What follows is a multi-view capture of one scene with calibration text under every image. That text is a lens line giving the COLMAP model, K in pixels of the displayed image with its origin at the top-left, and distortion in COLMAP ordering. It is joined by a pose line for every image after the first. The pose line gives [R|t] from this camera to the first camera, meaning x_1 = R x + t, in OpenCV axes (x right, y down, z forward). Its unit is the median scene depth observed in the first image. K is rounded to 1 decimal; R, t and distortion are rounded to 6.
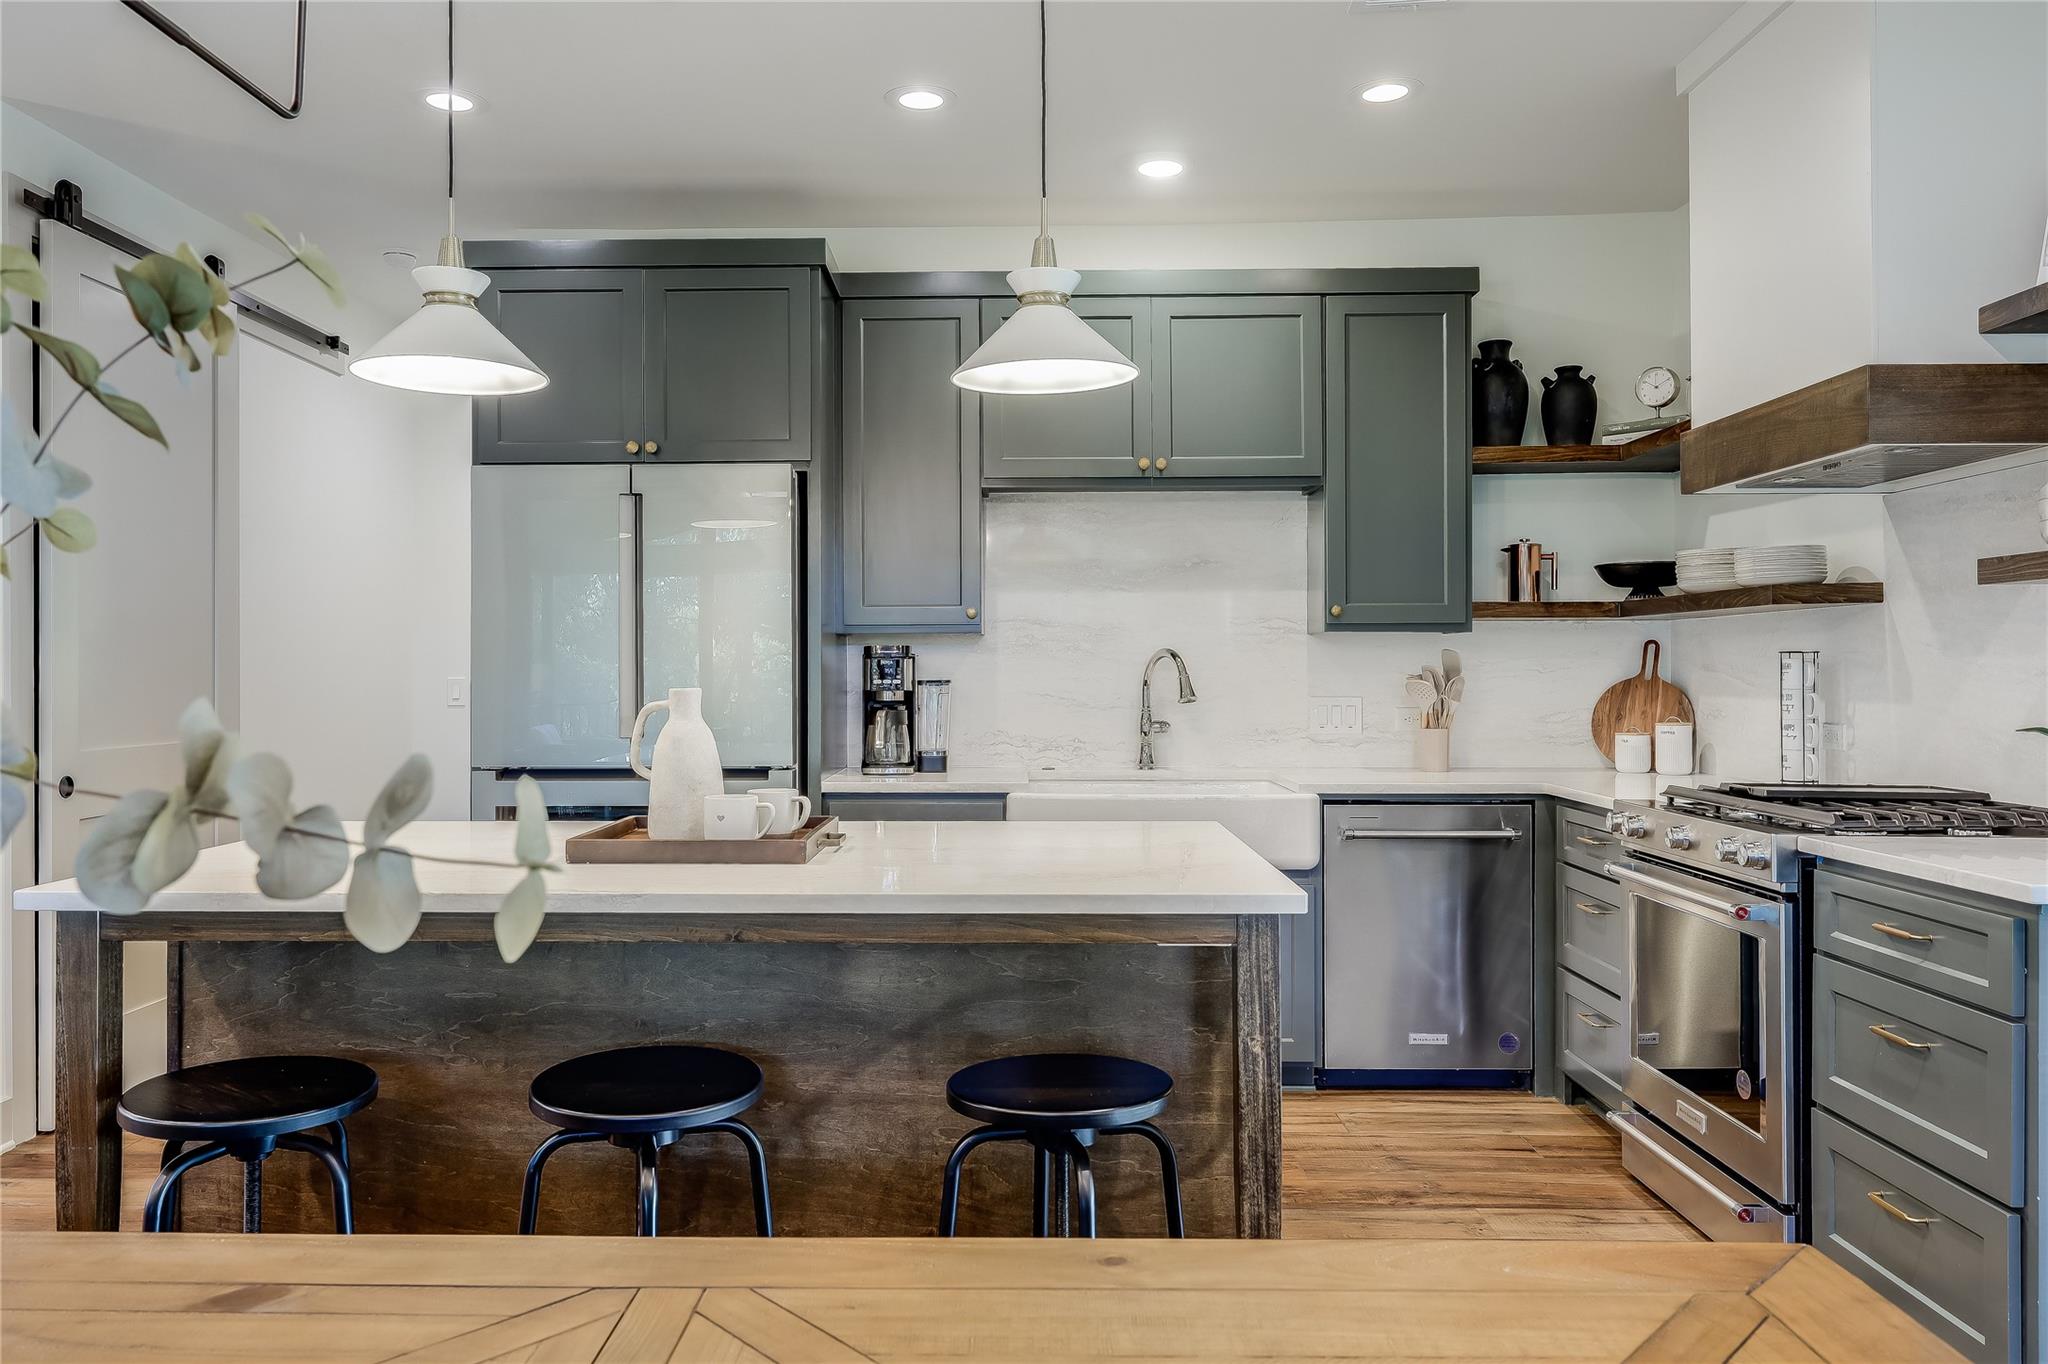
lens RADIAL K [[1450.8, 0, 1011.4], [0, 1450.8, 673.3], [0, 0, 1]] dist [0.009246, 0.000298]
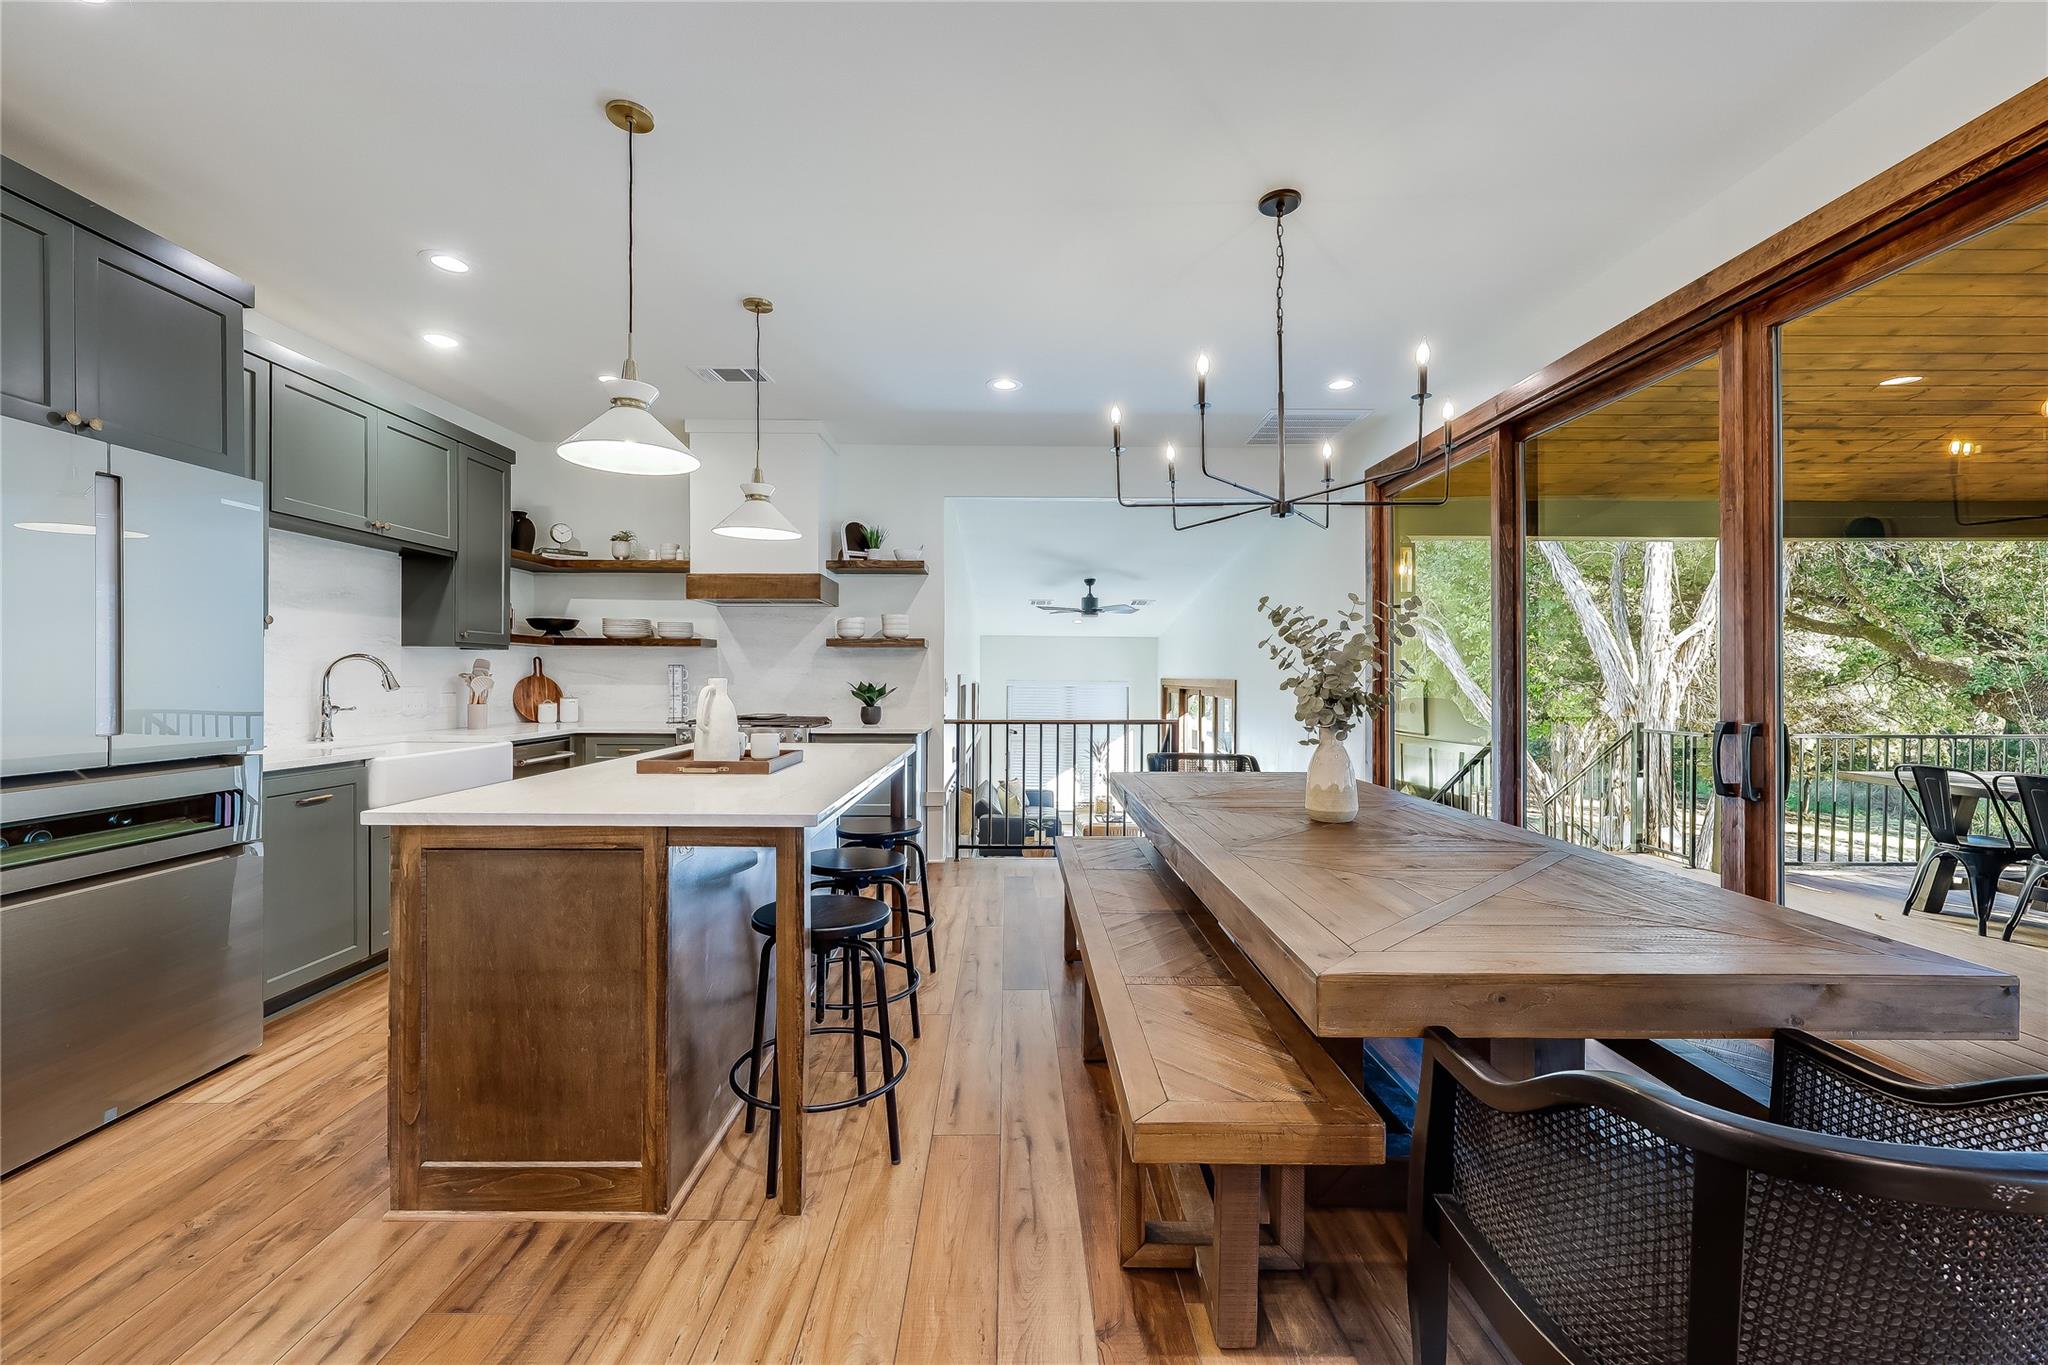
lens RADIAL K [[829.4, 0, 1017.5], [0, 829.4, 682.1], [0, 0, 1]] dist [-0.002641, -0.000268]
pose [[-0.020671, -0.002855, 0.999782, -0.743325], [-0.004810, 0.999985, 0.002756, 0.005726], [-0.999775, -0.004752, -0.020684, 0.387478]]
